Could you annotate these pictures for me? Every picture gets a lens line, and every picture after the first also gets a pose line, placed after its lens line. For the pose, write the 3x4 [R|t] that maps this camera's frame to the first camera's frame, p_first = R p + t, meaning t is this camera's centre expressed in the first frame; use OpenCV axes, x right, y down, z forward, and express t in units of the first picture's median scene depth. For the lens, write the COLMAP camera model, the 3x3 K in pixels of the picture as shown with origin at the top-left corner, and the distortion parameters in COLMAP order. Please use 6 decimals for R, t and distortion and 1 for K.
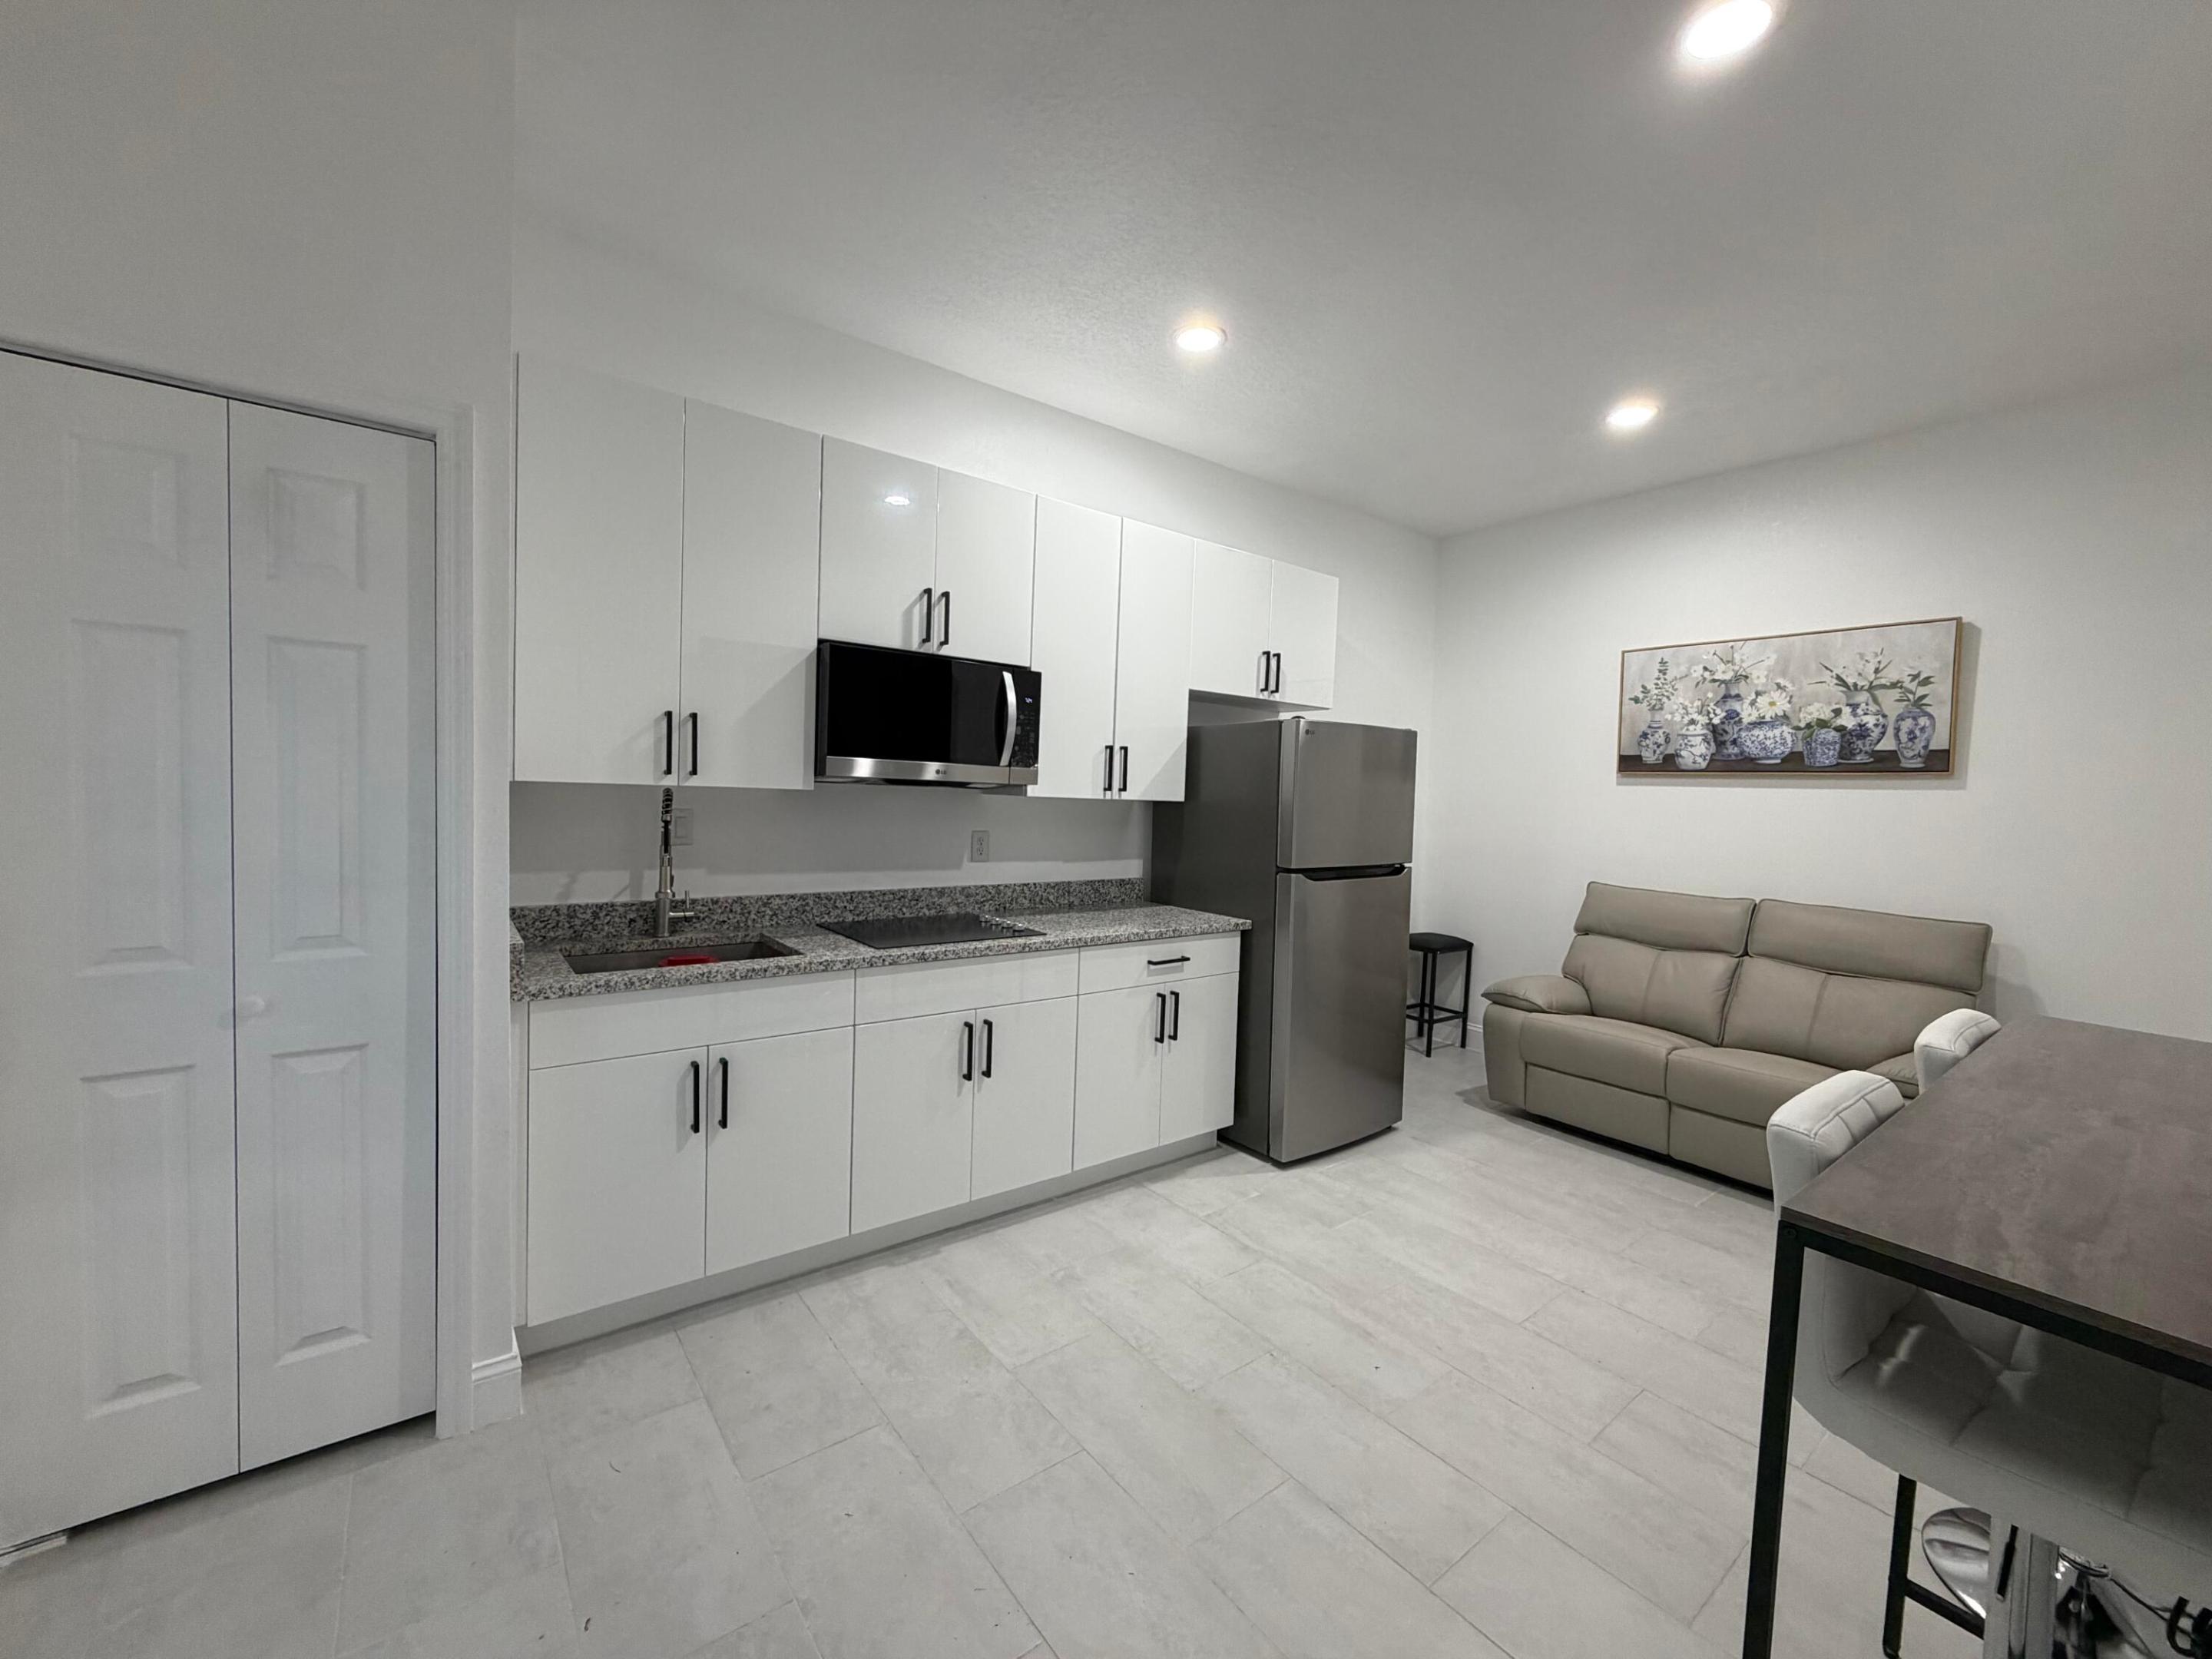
lens RADIAL K [[882.7, 0, 1099.2], [0, 882.7, 825.5], [0, 0, 1]] dist [-0.000153, 0.000190]
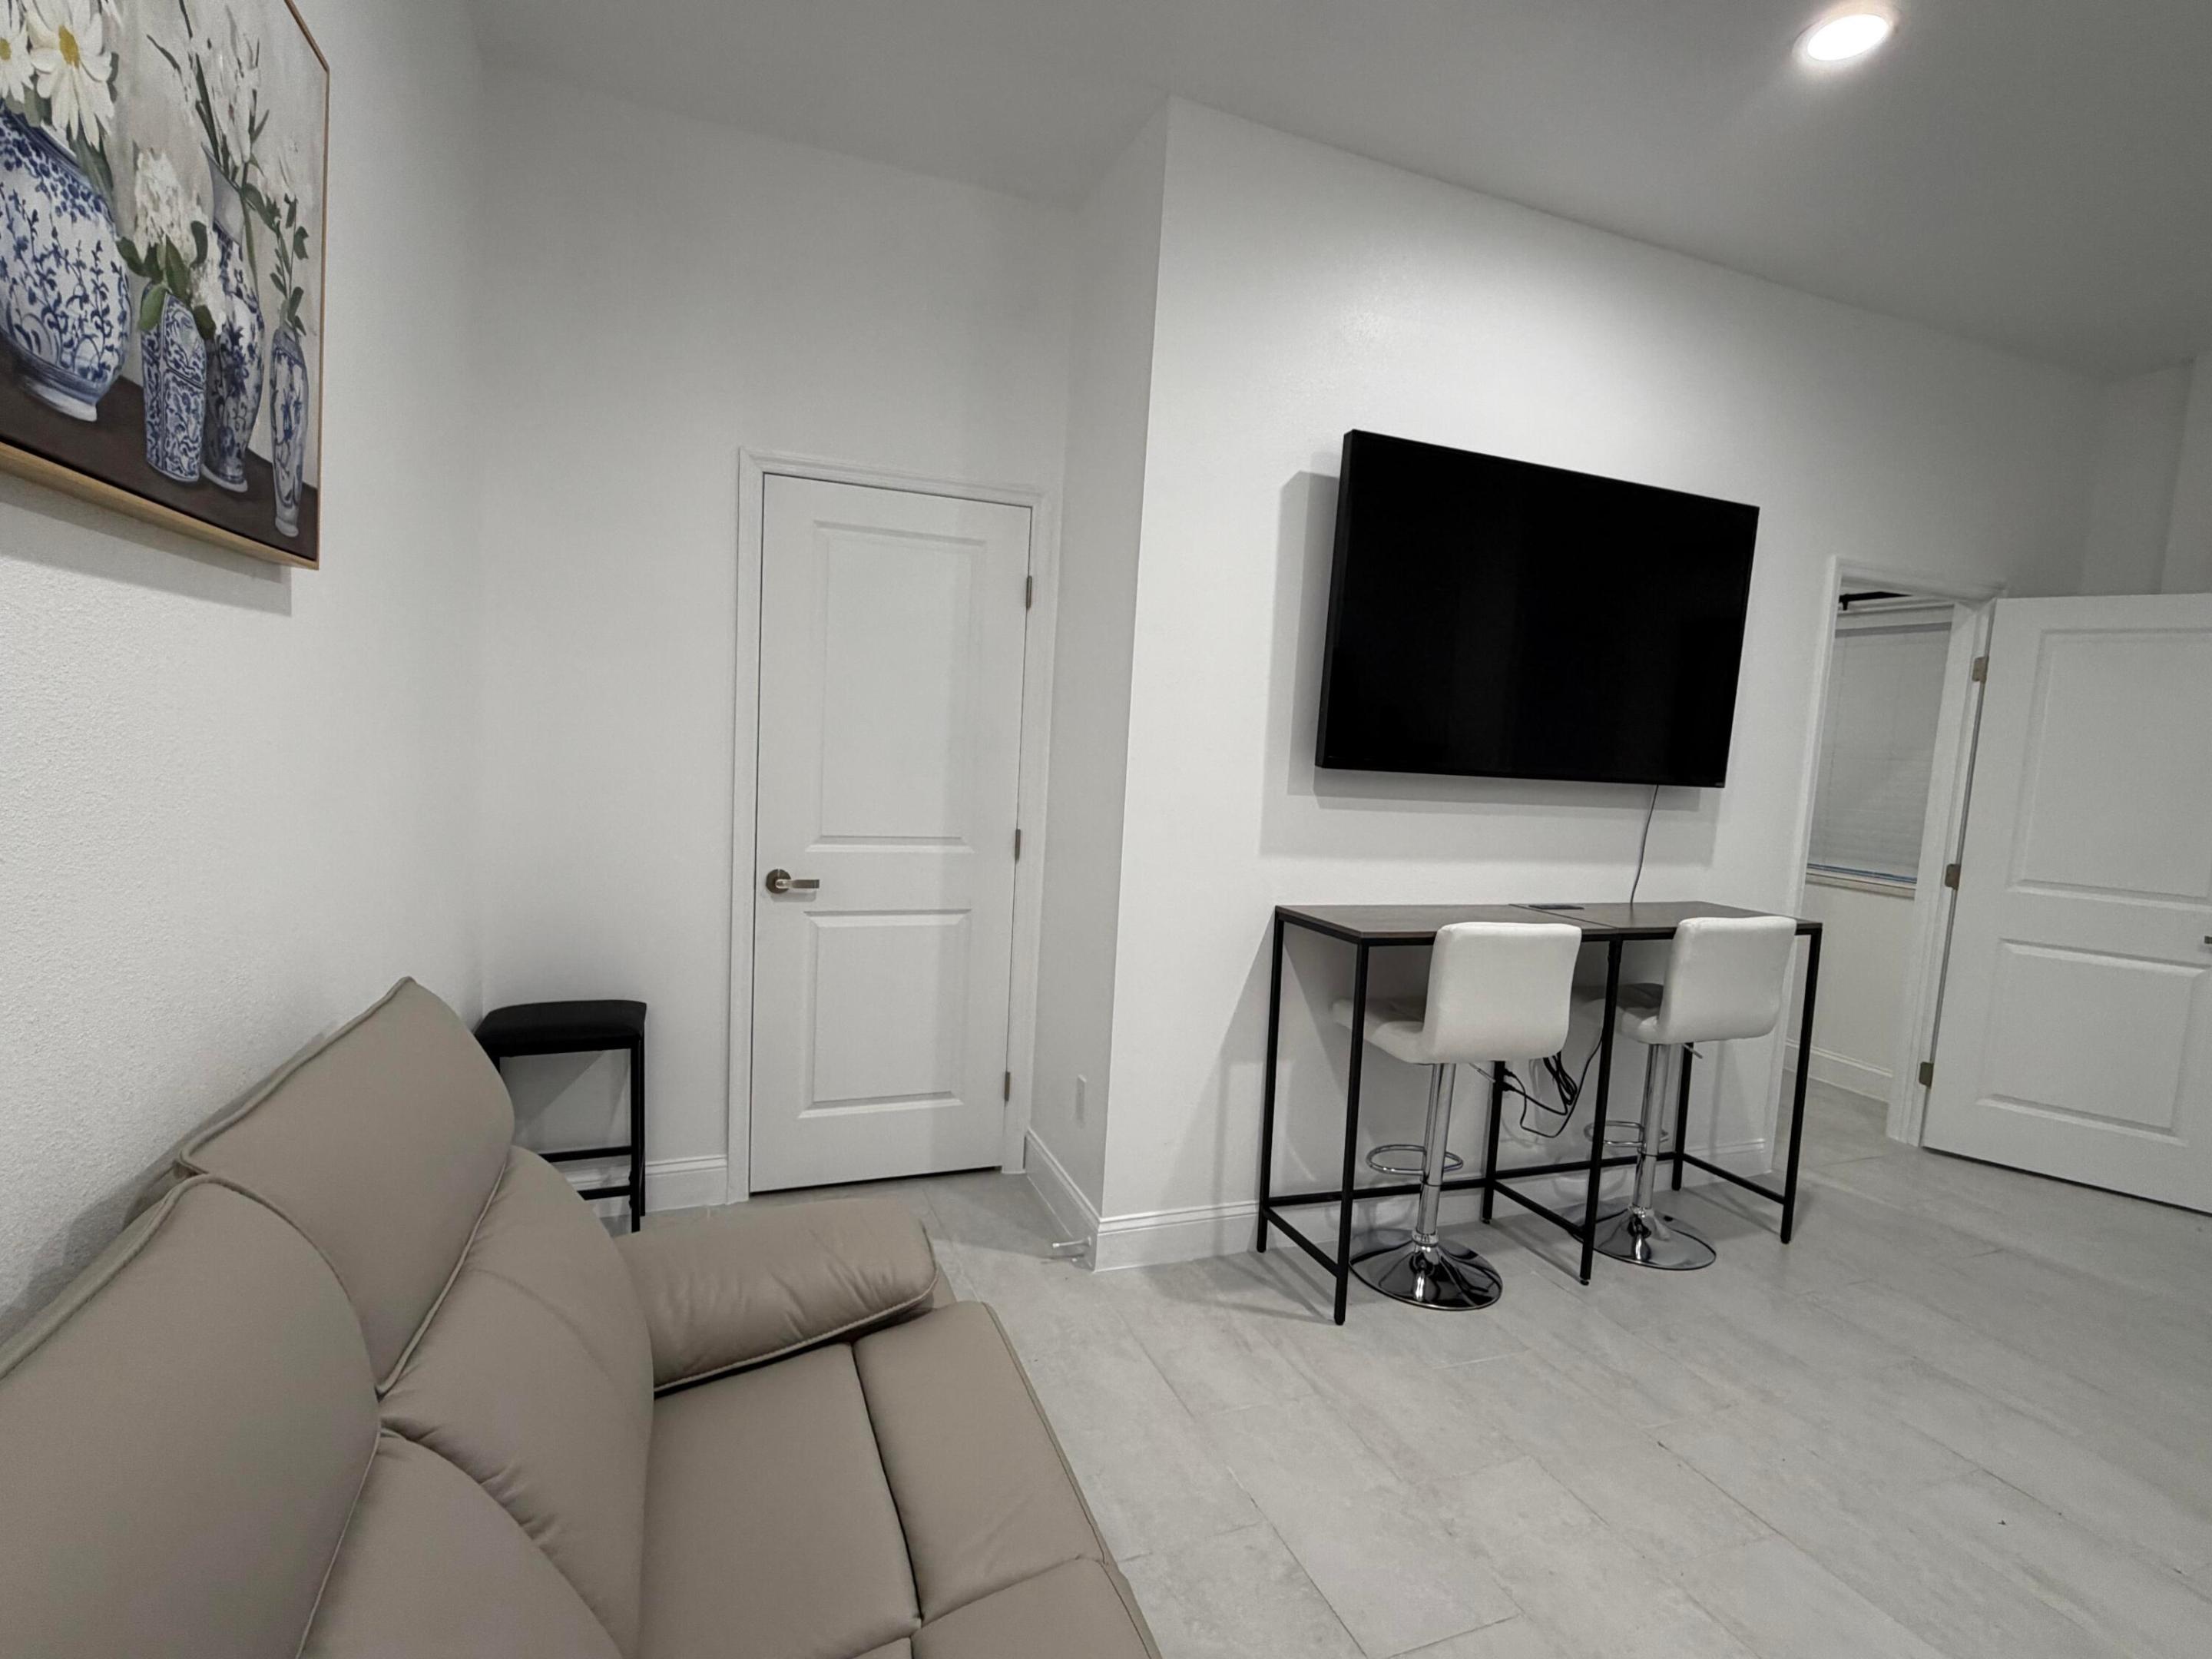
lens RADIAL K [[1057.2, 0, 1103.3], [0, 1057.2, 827.0], [0, 0, 1]] dist [0.000244, 0.000023]
pose [[-0.958032, -0.112155, 0.263812, 0.624406], [-0.077509, 0.987355, 0.138282, -0.043142], [-0.275985, 0.112031, -0.954611, 1.417461]]
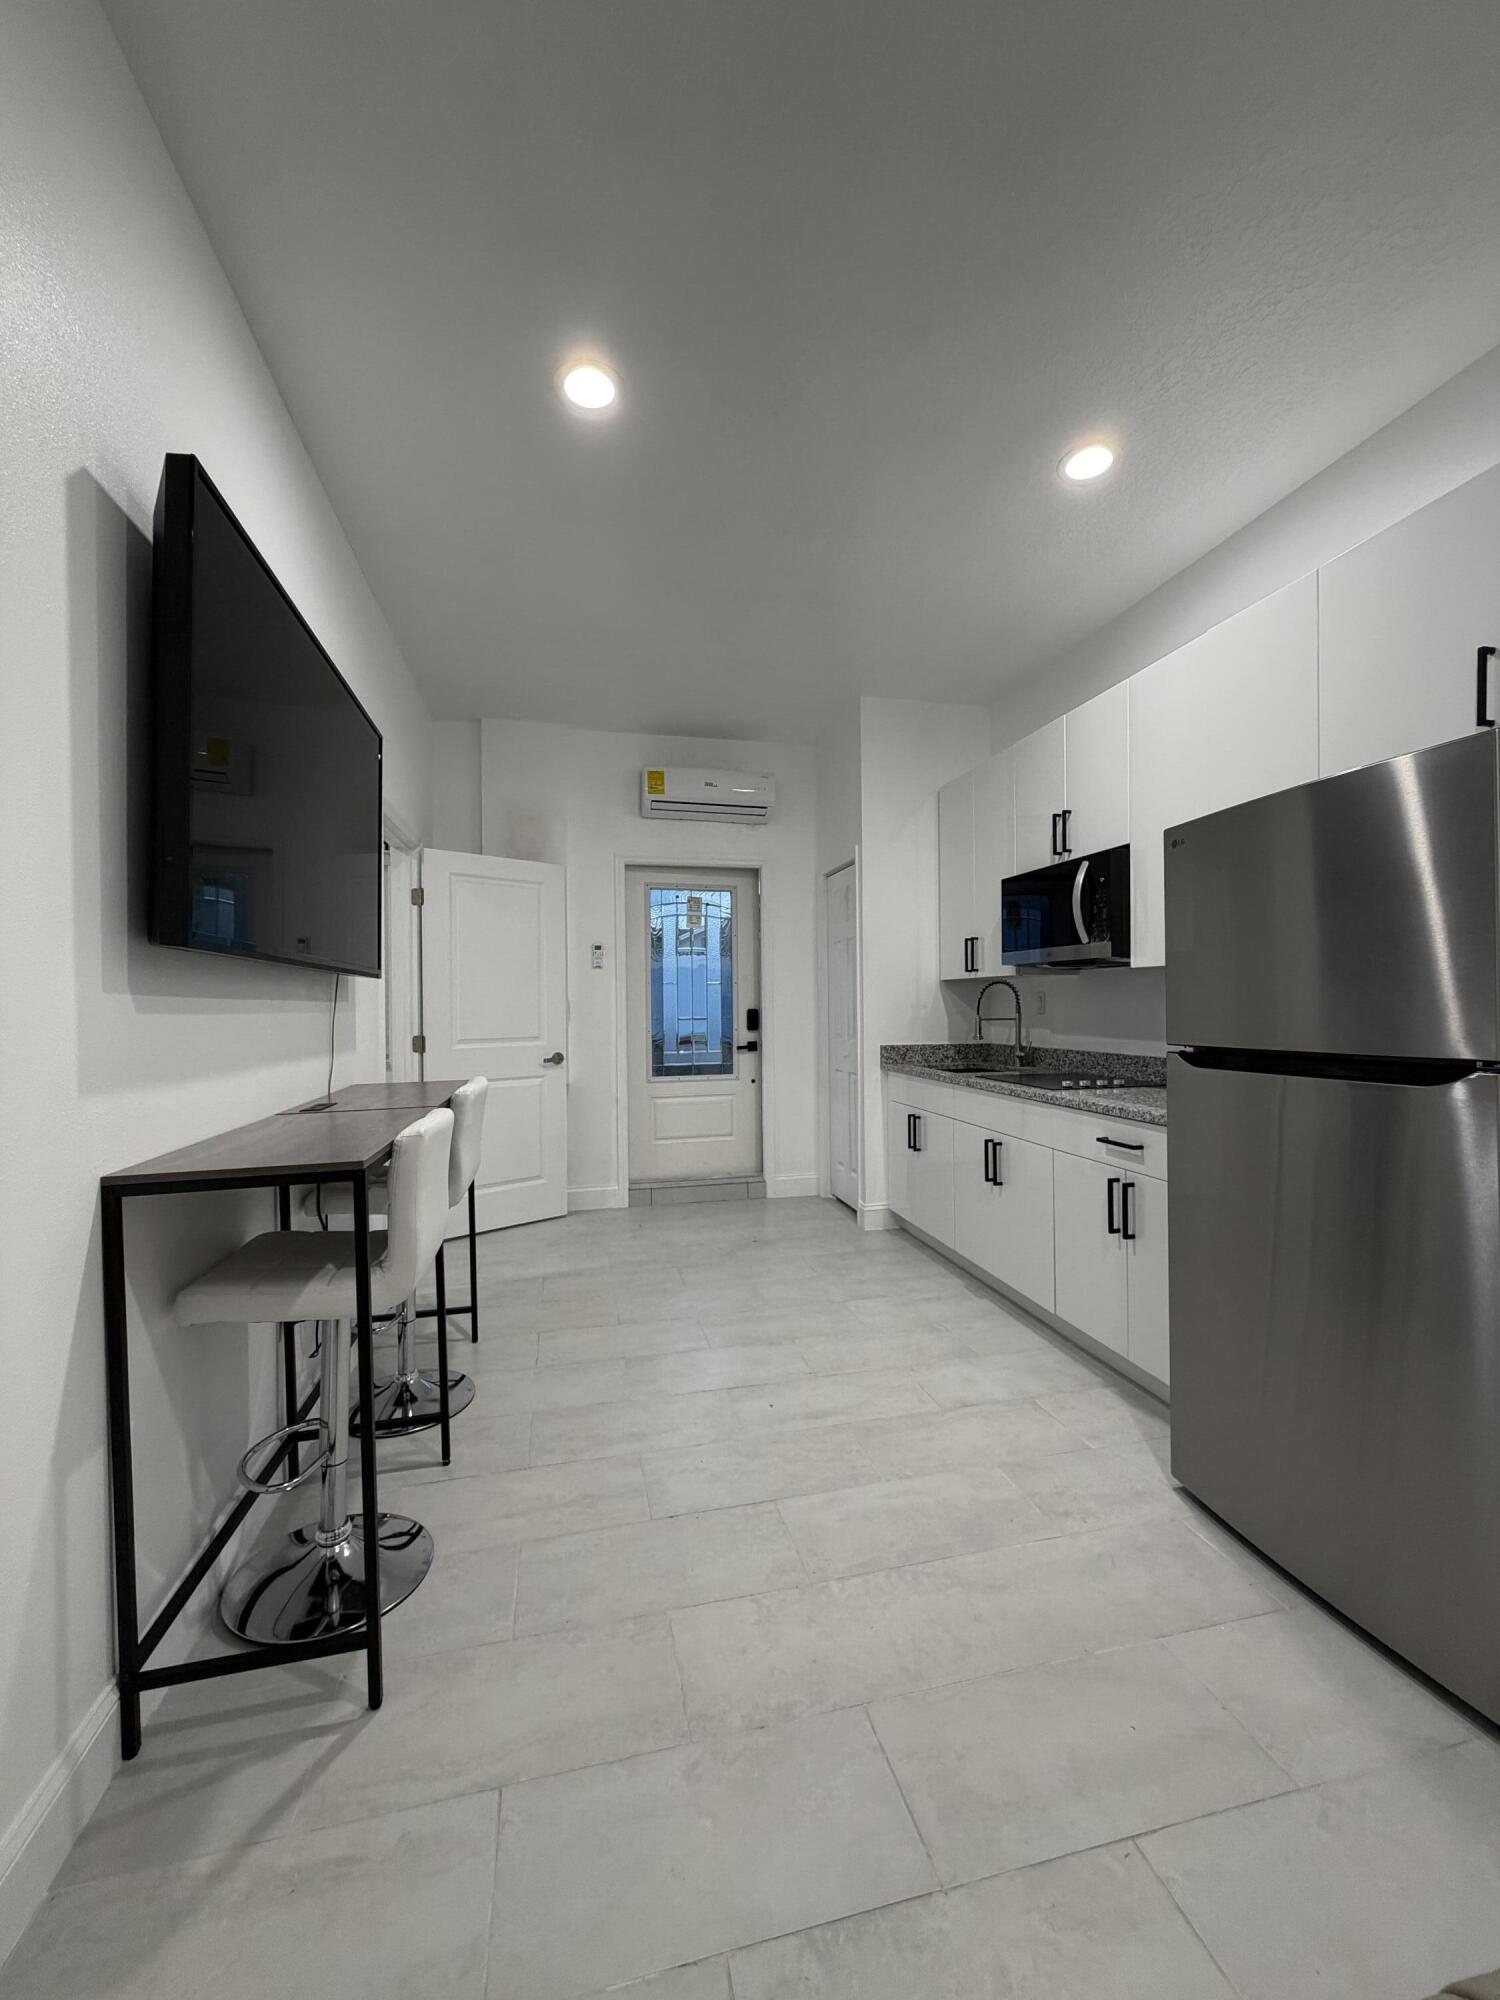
lens RADIAL K [[797.4, 0, 749.3], [0, 797.4, 1004.8], [0, 0, 1]] dist [-0.000238, 0.000190]
pose [[-0.414254, -0.028545, -0.909714, 0.956955], [-0.039550, 0.999129, -0.013340, 0.041017], [0.909302, 0.030453, -0.415022, 0.988295]]
